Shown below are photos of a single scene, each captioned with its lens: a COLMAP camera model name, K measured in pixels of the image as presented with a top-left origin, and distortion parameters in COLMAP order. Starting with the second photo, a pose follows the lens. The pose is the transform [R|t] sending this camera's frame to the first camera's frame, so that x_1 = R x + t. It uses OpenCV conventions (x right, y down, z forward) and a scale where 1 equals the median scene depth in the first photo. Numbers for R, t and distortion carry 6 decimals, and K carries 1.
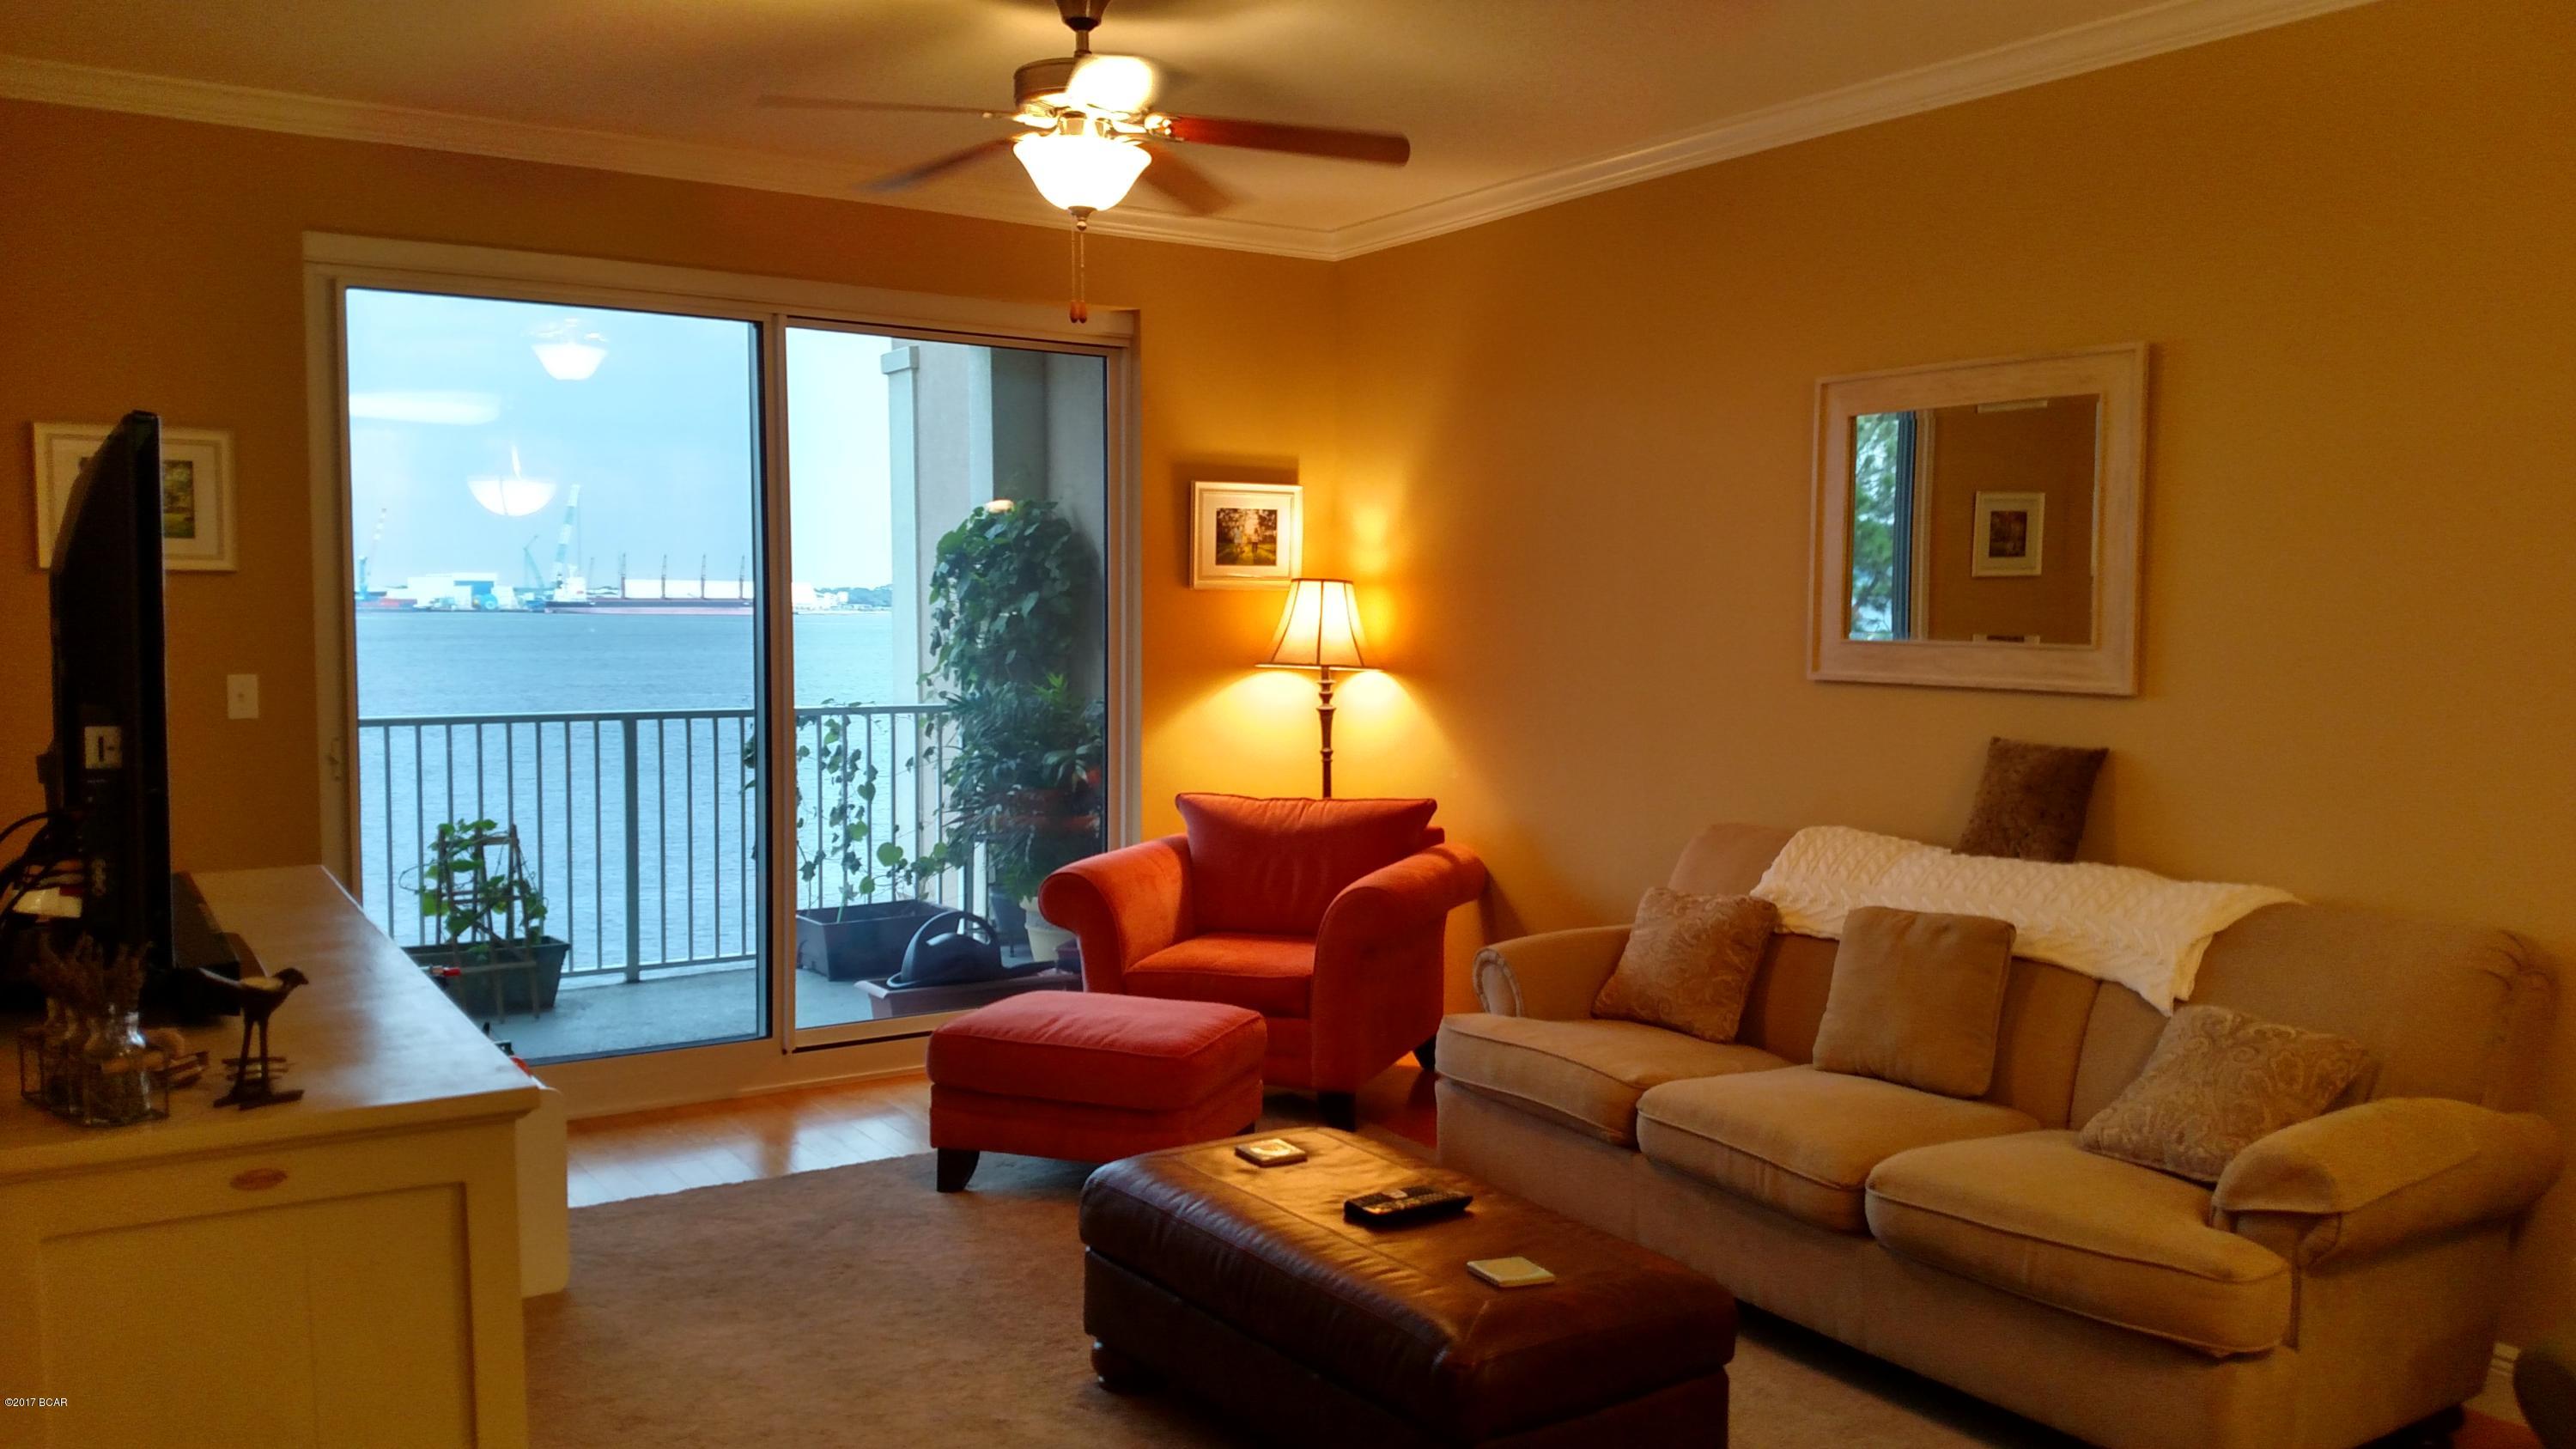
lens RADIAL K [[1998.5, 0, 1262.0], [0, 1998.5, 738.9], [0, 0, 1]] dist [0.132545, -0.169285]
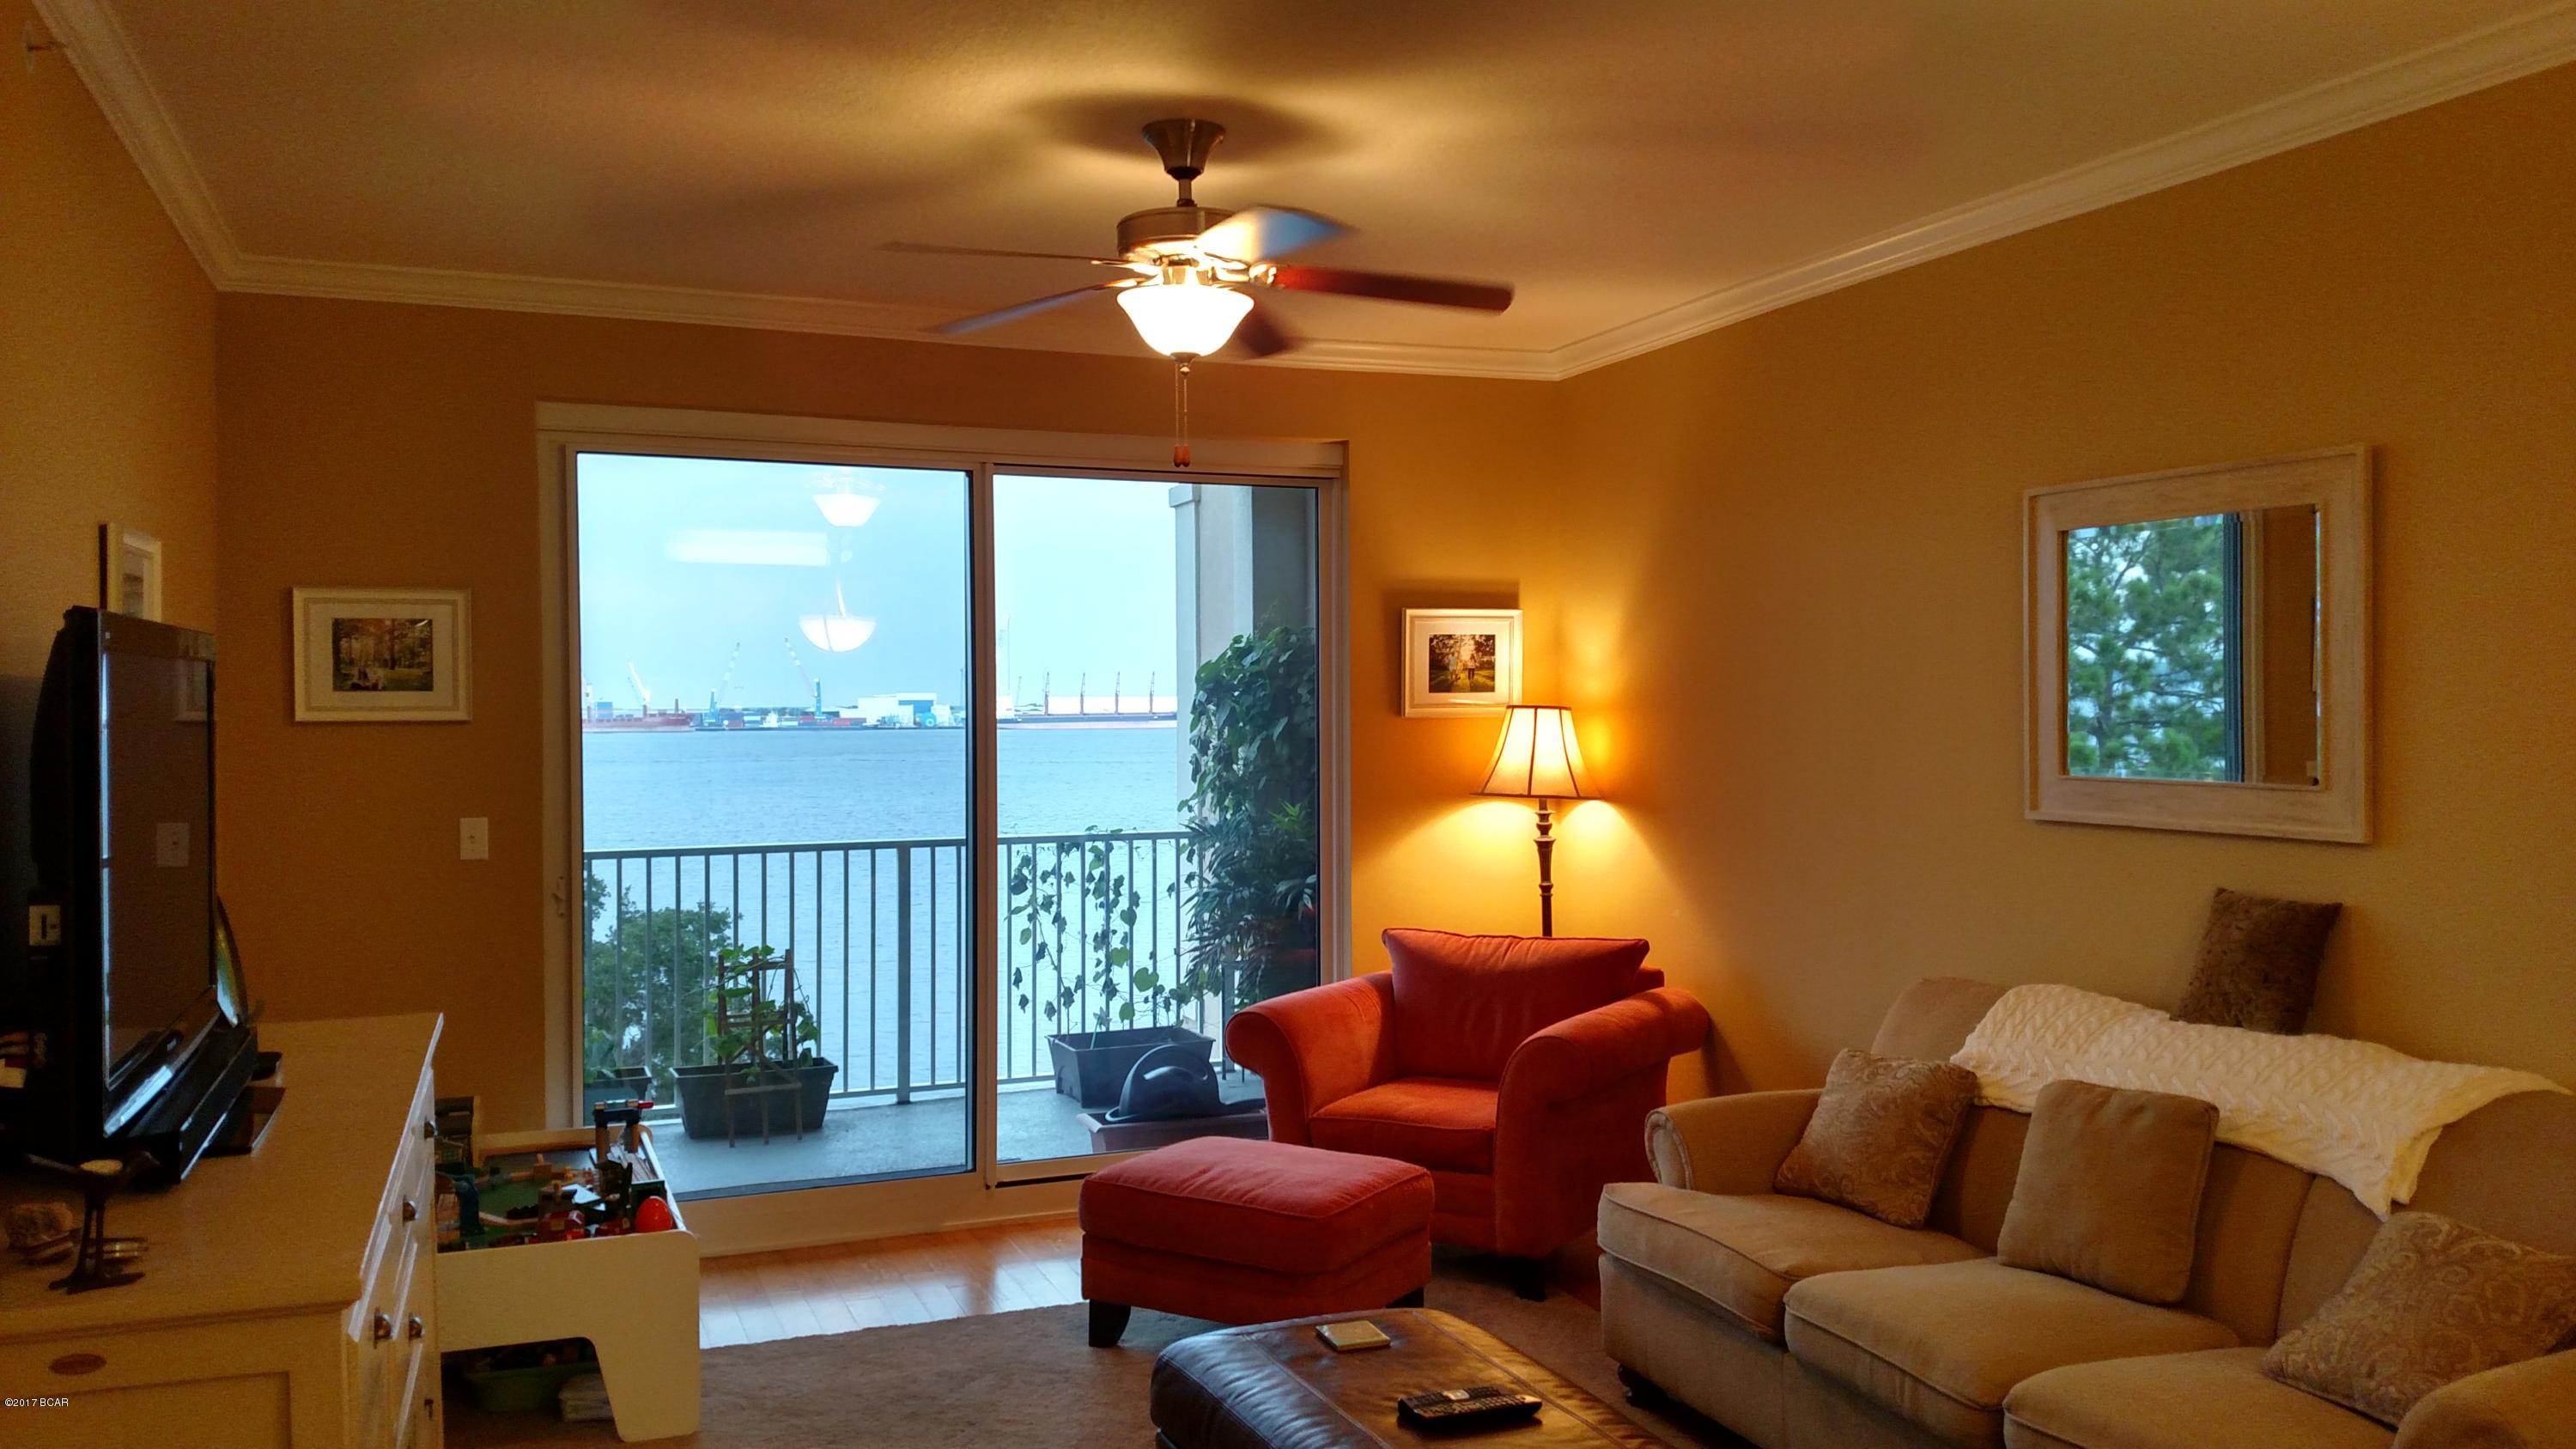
lens RADIAL K [[1998.5, 0, 1271.4], [0, 1998.5, 720.5], [0, 0, 1]] dist [0.132545, -0.169285]
pose [[0.981400, -0.011386, -0.191634, 0.101465], [-0.000726, 0.998012, -0.063013, -0.013860], [0.191971, 0.061980, 0.979442, 0.034230]]
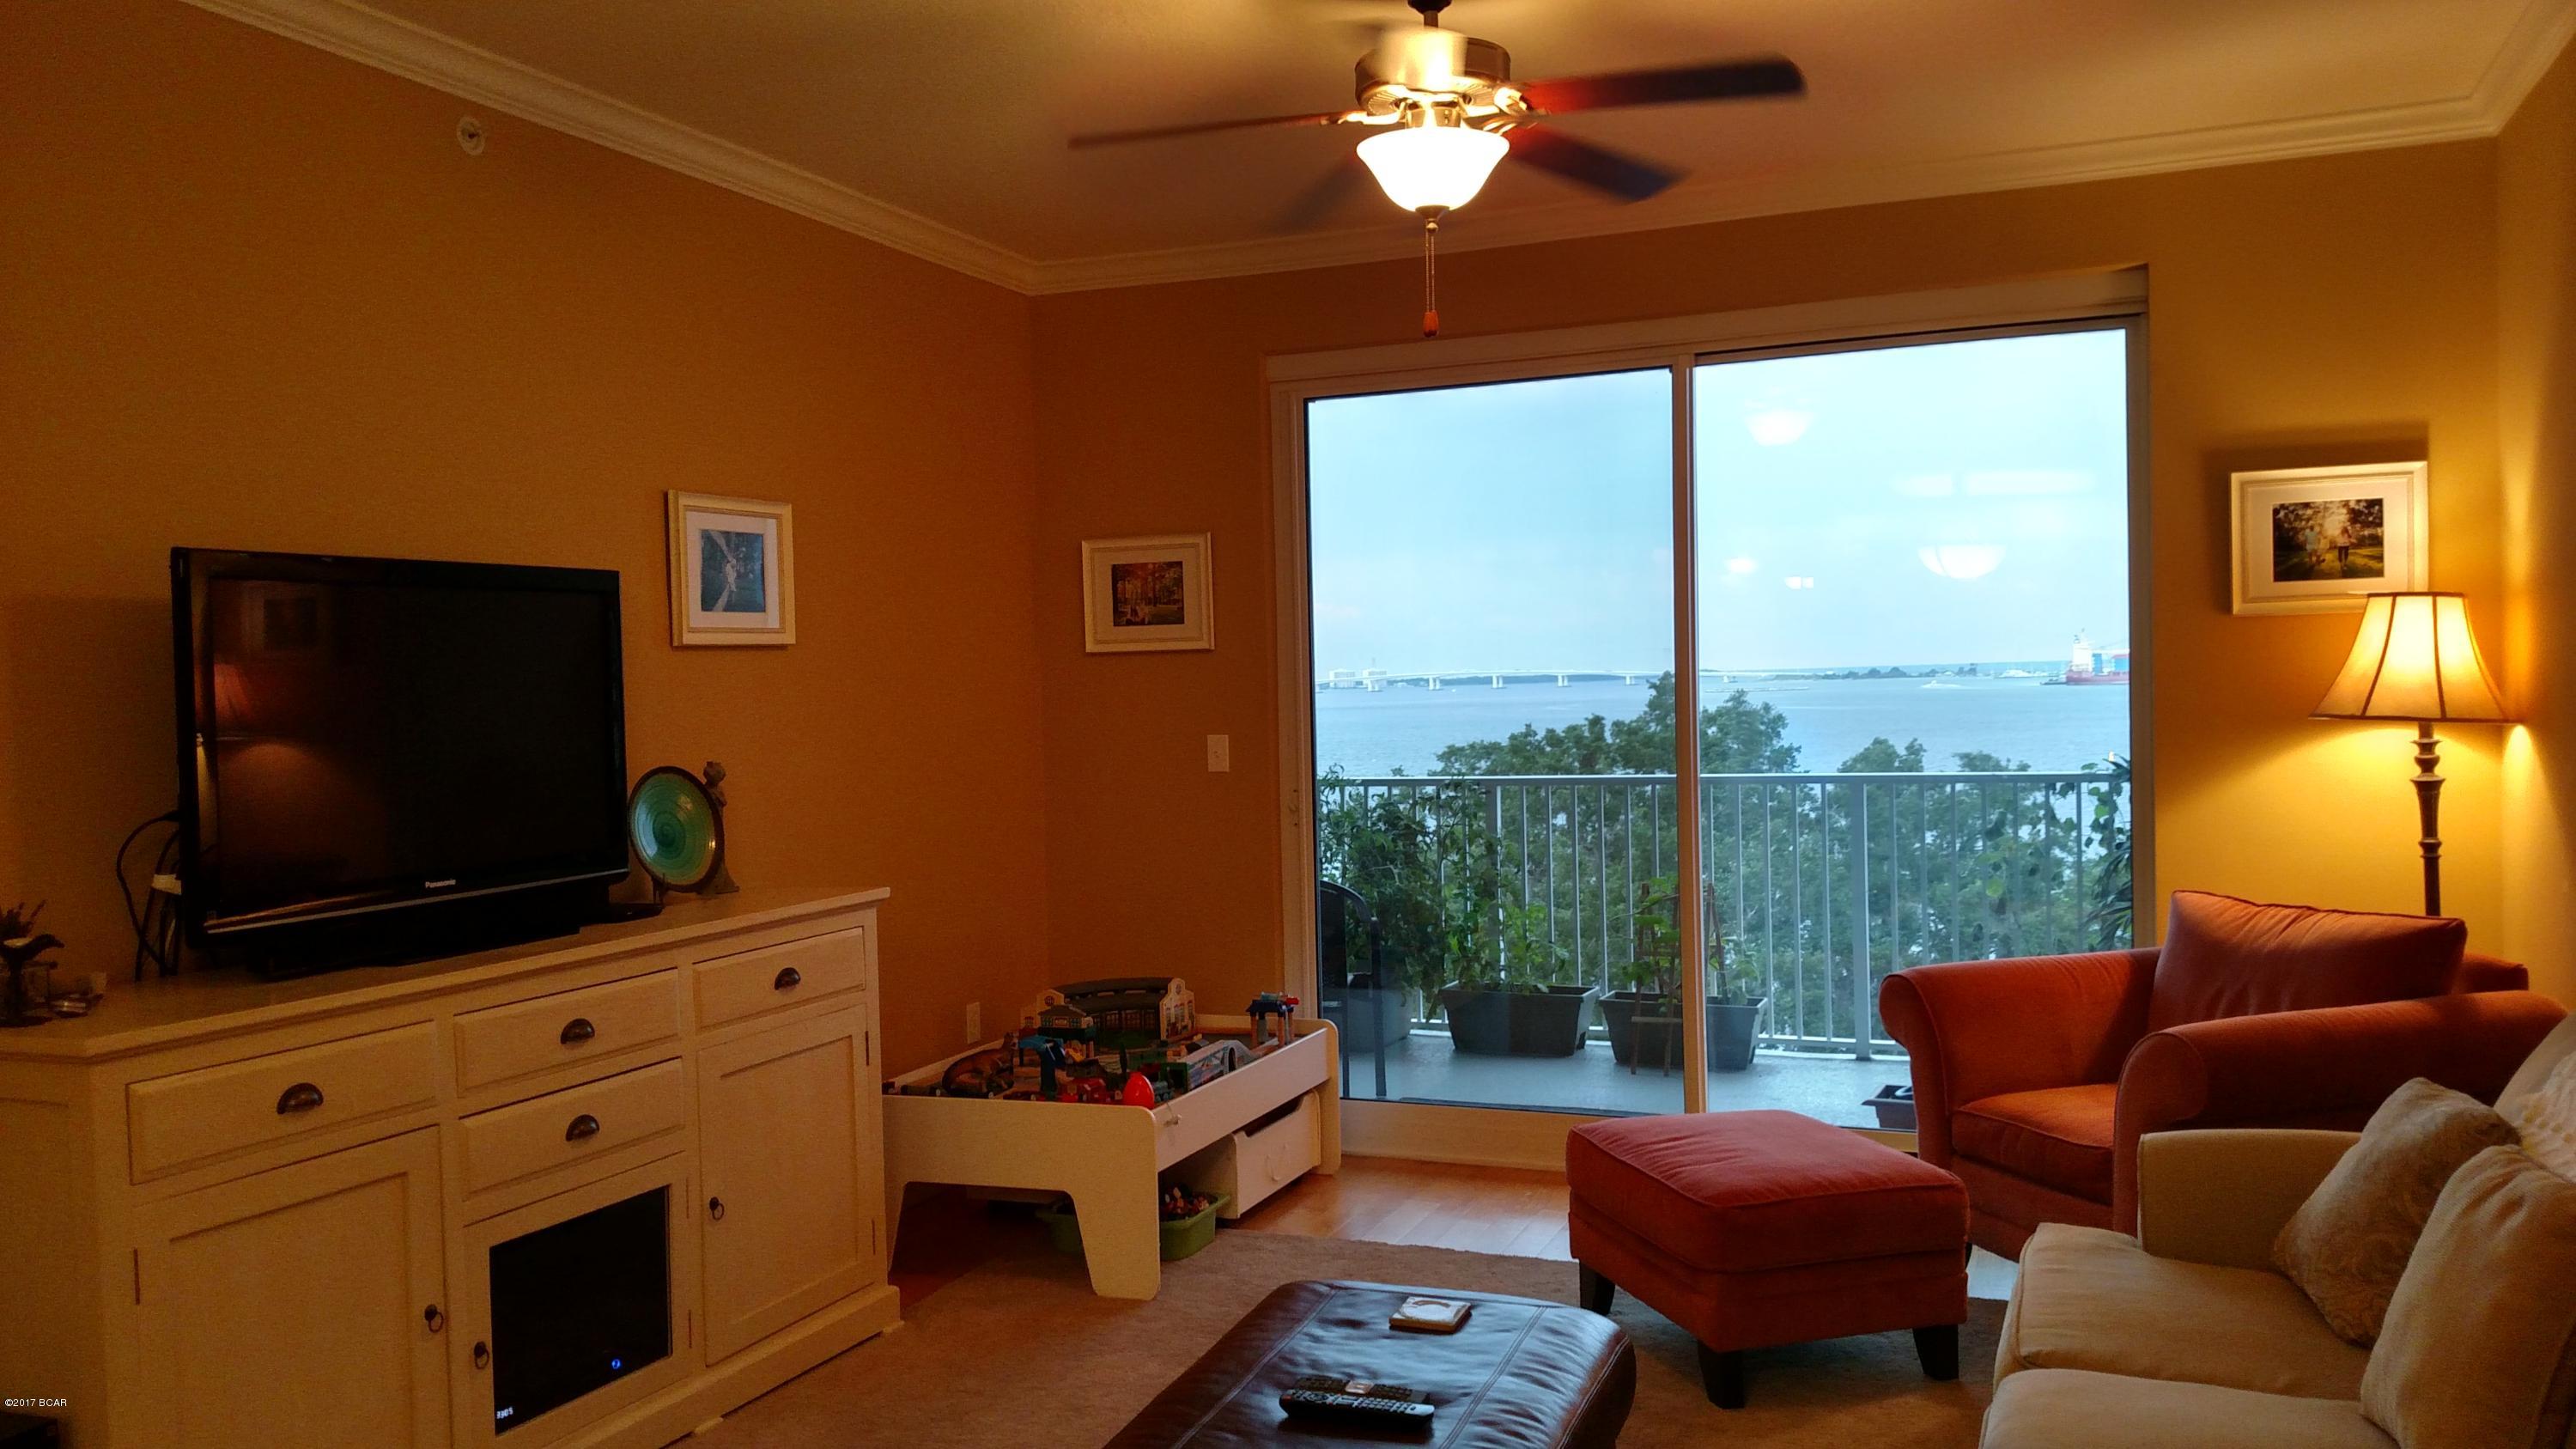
lens RADIAL K [[1998.5, 0, 1291.9], [0, 1998.5, 734.0], [0, 0, 1]] dist [0.132545, -0.169285]
pose [[0.593231, -0.003748, -0.805023, 0.422910], [-0.024942, 0.999424, -0.023033, -0.005751], [0.804646, 0.033743, 0.592796, 0.306442]]
